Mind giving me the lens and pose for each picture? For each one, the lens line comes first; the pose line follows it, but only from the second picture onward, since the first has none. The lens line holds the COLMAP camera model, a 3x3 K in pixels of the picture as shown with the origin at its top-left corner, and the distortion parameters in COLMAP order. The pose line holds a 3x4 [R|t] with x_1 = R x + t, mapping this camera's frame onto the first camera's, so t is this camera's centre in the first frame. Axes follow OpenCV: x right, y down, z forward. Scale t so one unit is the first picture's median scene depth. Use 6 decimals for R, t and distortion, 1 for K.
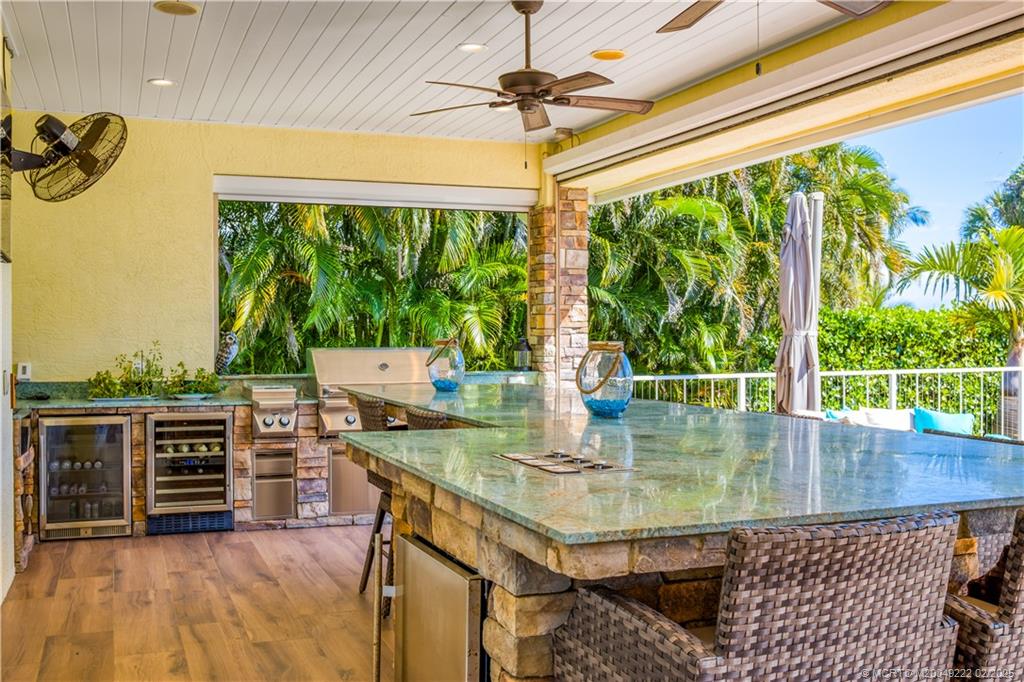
lens RADIAL K [[1045.8, 0, 501.4], [0, 1045.8, 349.5], [0, 0, 1]] dist [-0.016427, 0.008949]
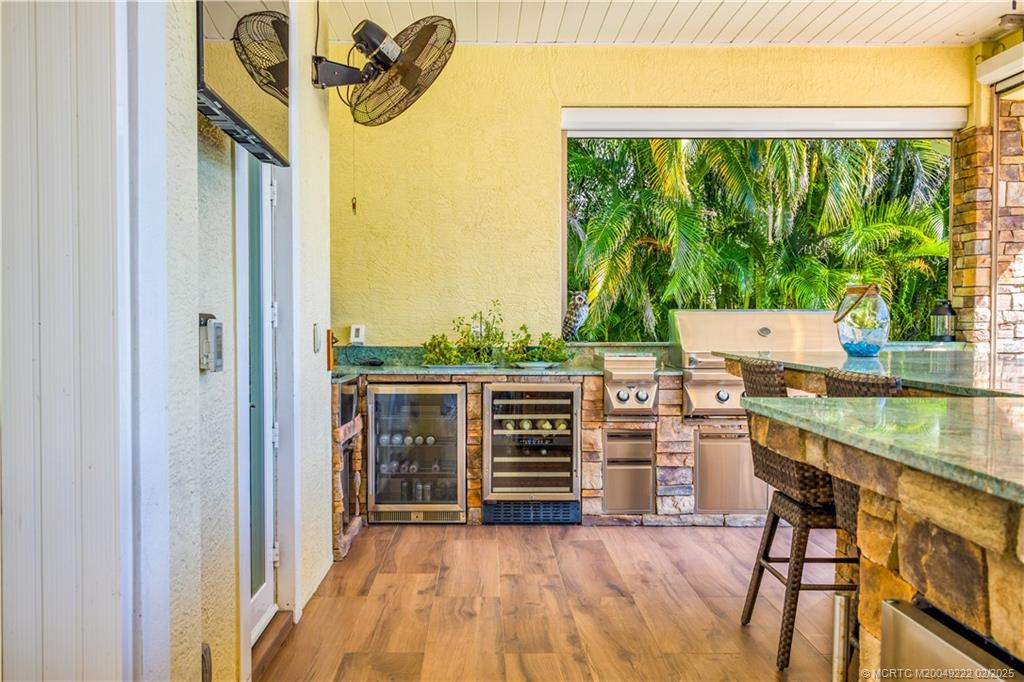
lens RADIAL K [[1045.8, 0, 501.4], [0, 1045.8, 349.5], [0, 0, 1]] dist [-0.016427, 0.008949]
pose [[0.944219, 0.009730, -0.329173, -0.040681], [-0.005390, 0.999886, 0.014095, 0.020594], [0.329273, -0.011534, 0.944164, 0.182538]]
